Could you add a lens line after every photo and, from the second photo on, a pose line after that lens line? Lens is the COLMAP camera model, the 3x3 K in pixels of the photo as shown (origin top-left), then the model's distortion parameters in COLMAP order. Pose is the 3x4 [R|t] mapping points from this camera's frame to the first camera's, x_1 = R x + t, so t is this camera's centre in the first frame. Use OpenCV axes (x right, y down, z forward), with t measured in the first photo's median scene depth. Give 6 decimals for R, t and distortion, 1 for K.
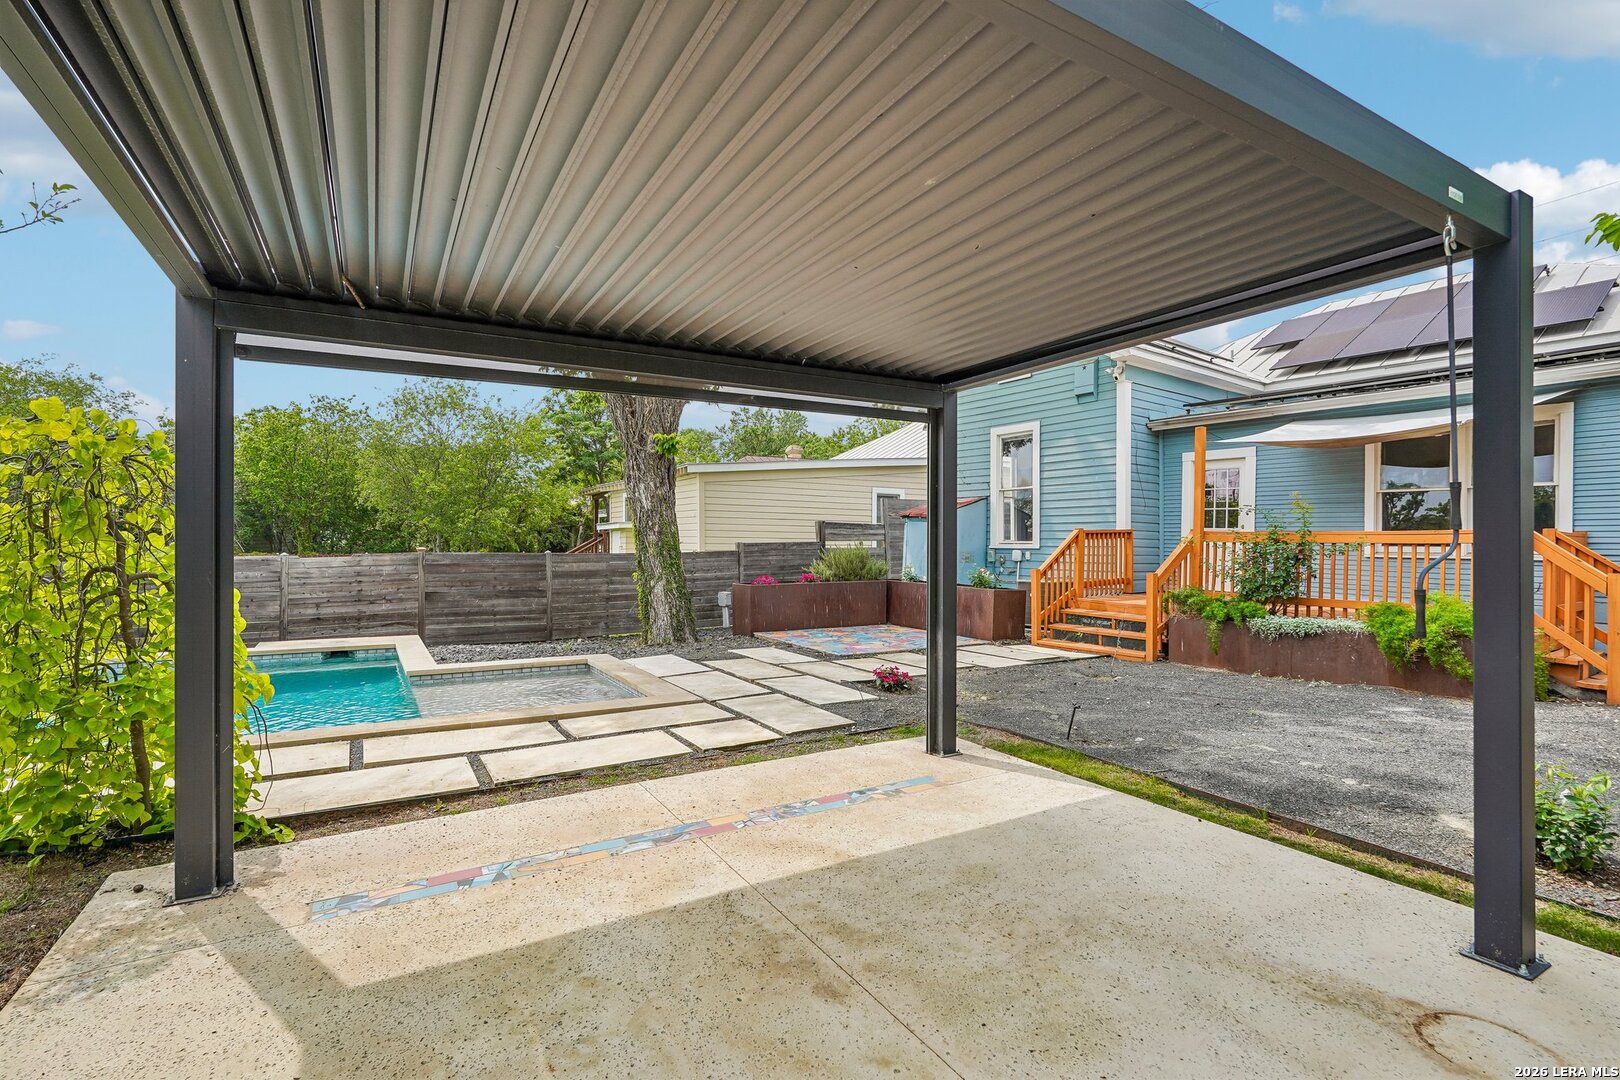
lens RADIAL K [[754.7, 0, 810.0], [0, 754.7, 540.0], [0, 0, 1]] dist [0.000572, 0.000028]
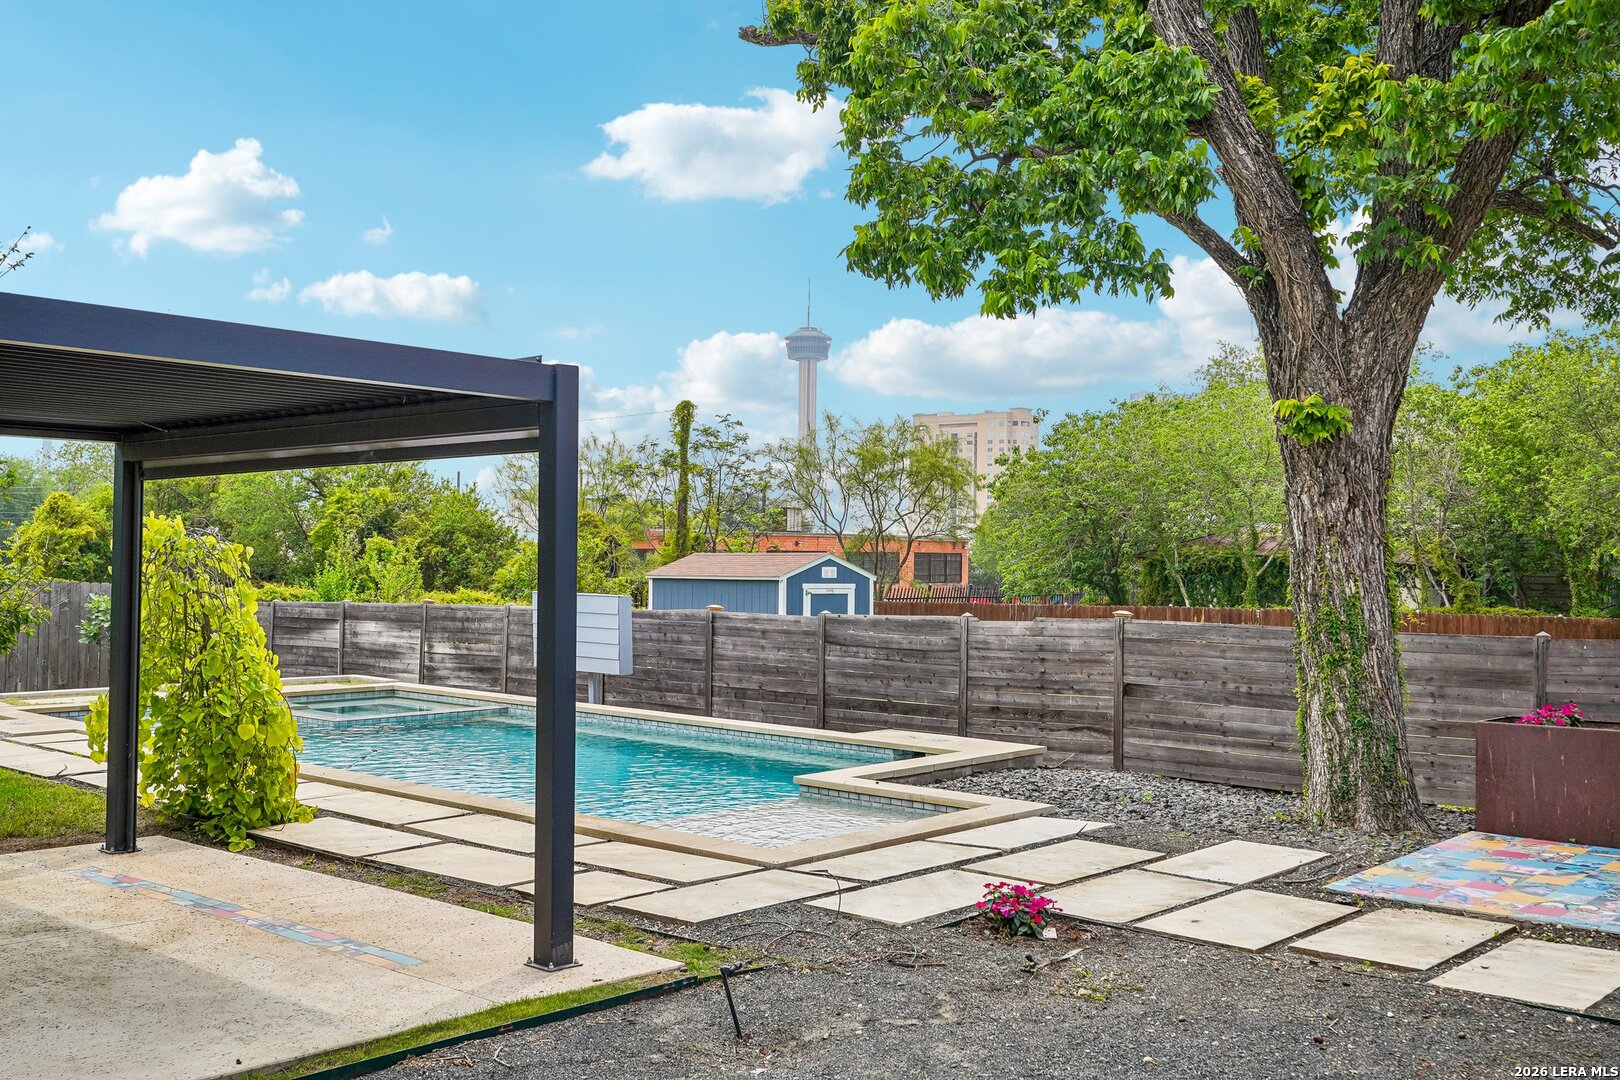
lens RADIAL K [[1608.4, 0, 801.1], [0, 1608.4, 538.1], [0, 0, 1]] dist [-0.003555, 0.007385]
pose [[0.306438, -0.011584, -0.951820, 0.673889], [-0.012070, 0.999798, -0.016054, -0.026052], [0.951814, 0.016408, 0.306237, 0.341269]]
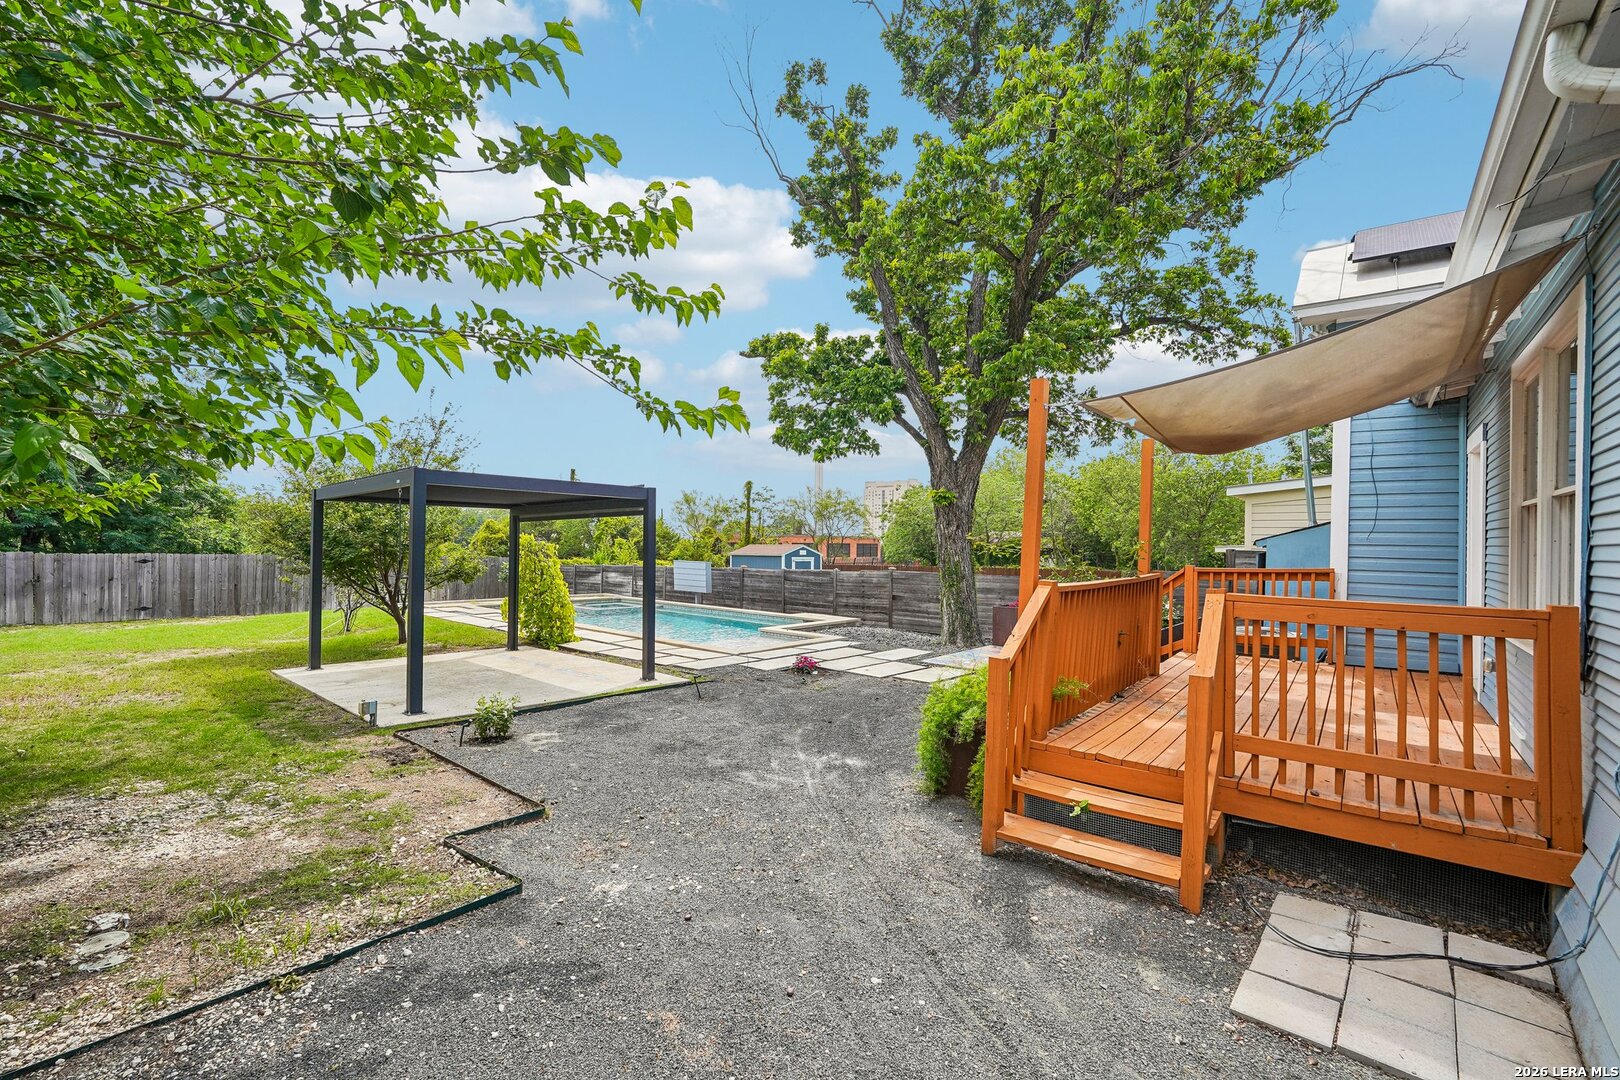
lens RADIAL K [[715.4, 0, 803.5], [0, 715.4, 543.2], [0, 0, 1]] dist [-0.013341, 0.008191]
pose [[0.288724, -0.003663, -0.957405, 0.919205], [-0.010018, 0.999926, -0.006847, -0.030392], [0.957360, 0.011568, 0.288666, 0.370073]]
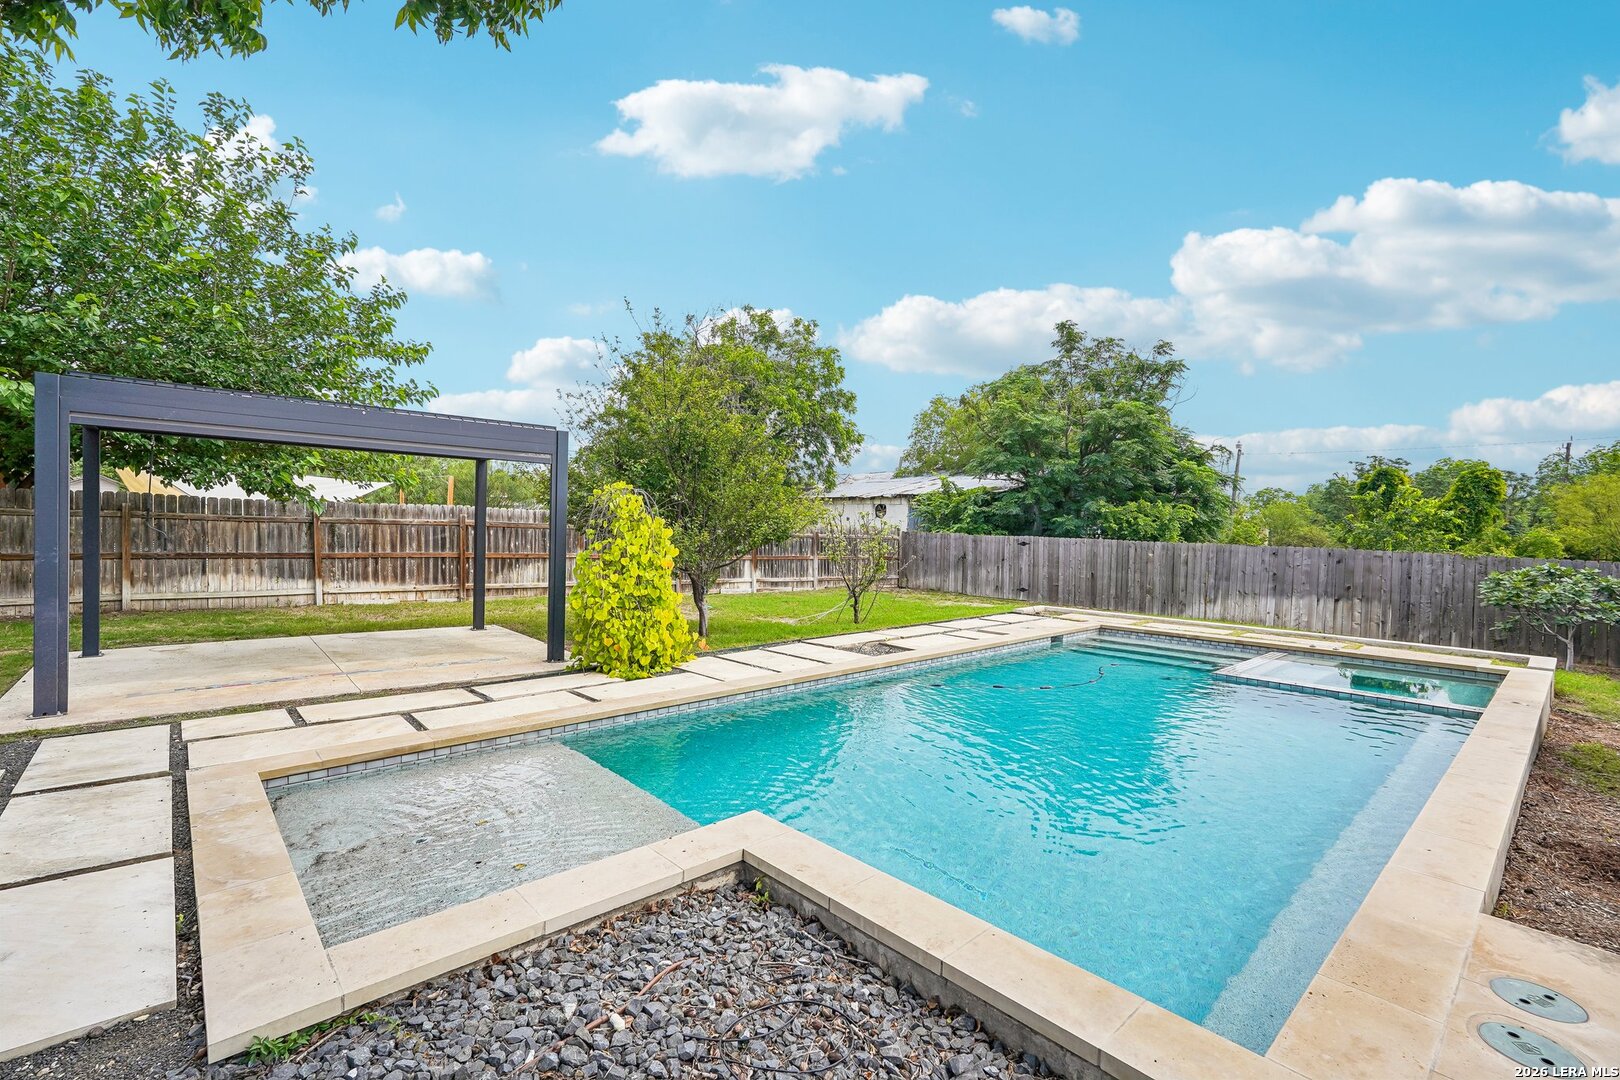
lens RADIAL K [[720.9, 0, 810.0], [0, 720.9, 535.2], [0, 0, 1]] dist [-0.001151, 0.000193]
pose [[-0.979649, -0.022781, -0.199422, -0.327651], [-0.025282, 0.999630, 0.010006, -0.007976], [0.199120, 0.014844, -0.979863, 0.997912]]
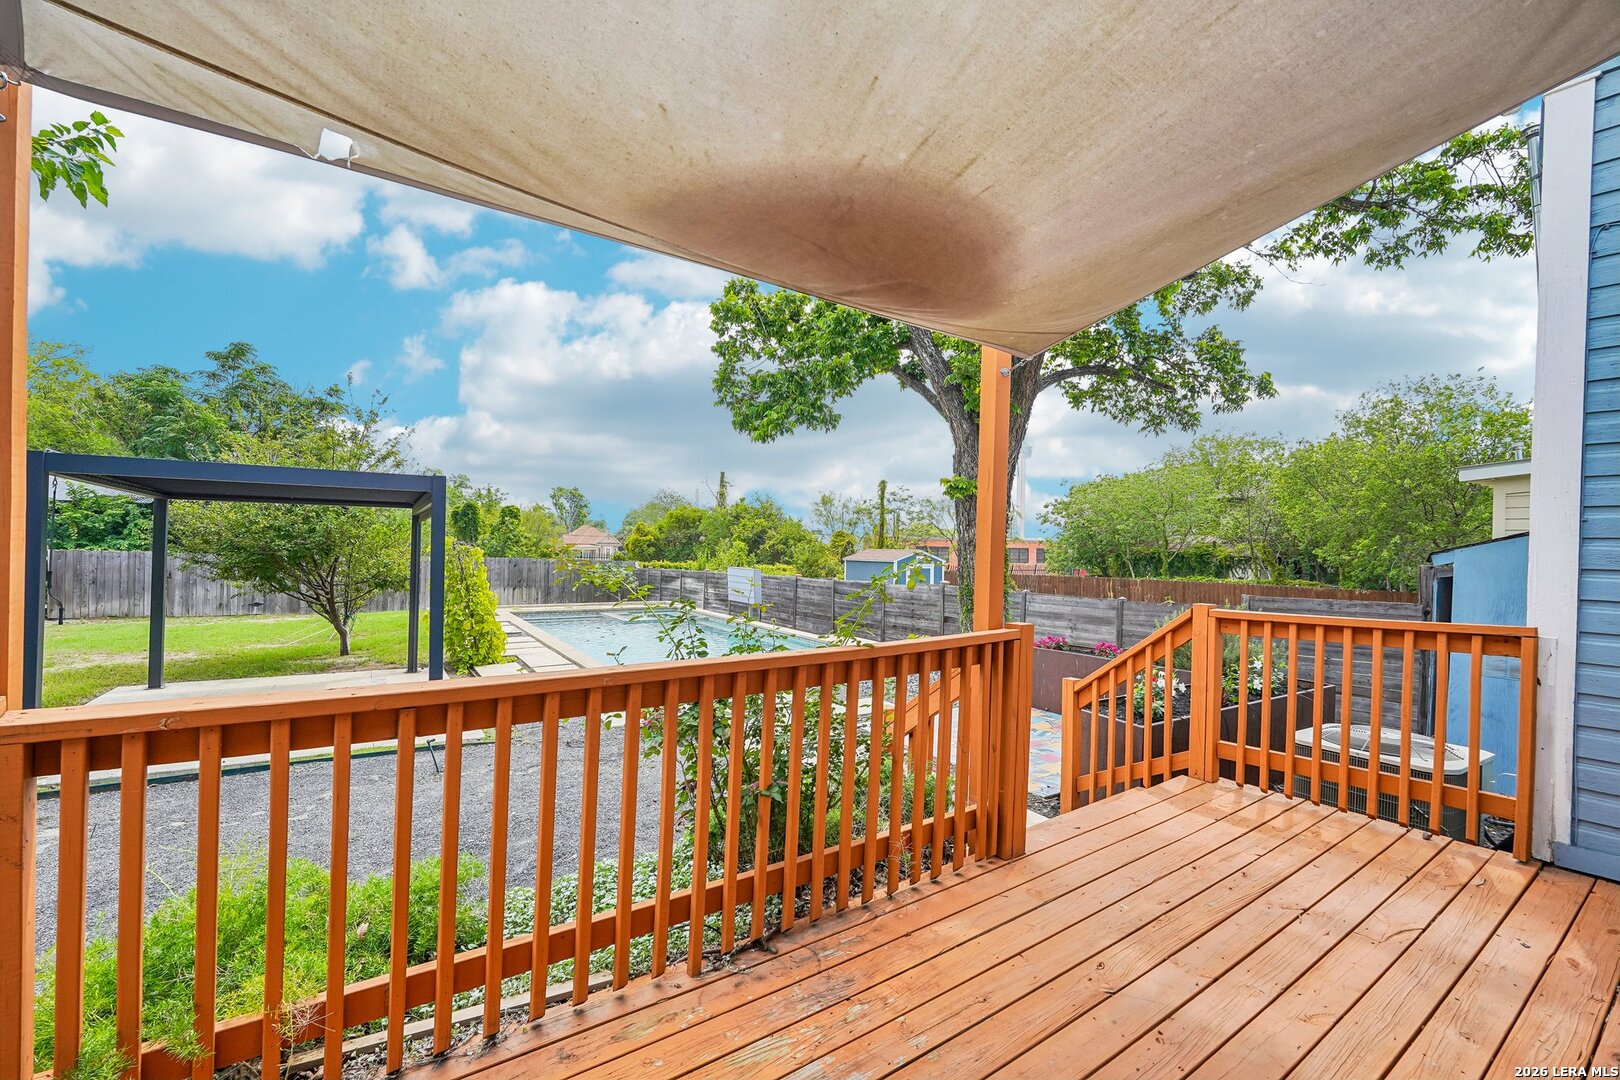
lens RADIAL K [[715.4, 0, 803.5], [0, 715.4, 543.2], [0, 0, 1]] dist [-0.013341, 0.008191]
pose [[0.017011, -0.007117, -0.999830, 0.697154], [-0.018413, 0.999803, -0.007430, -0.040897], [0.999686, 0.018537, 0.016876, 0.743409]]
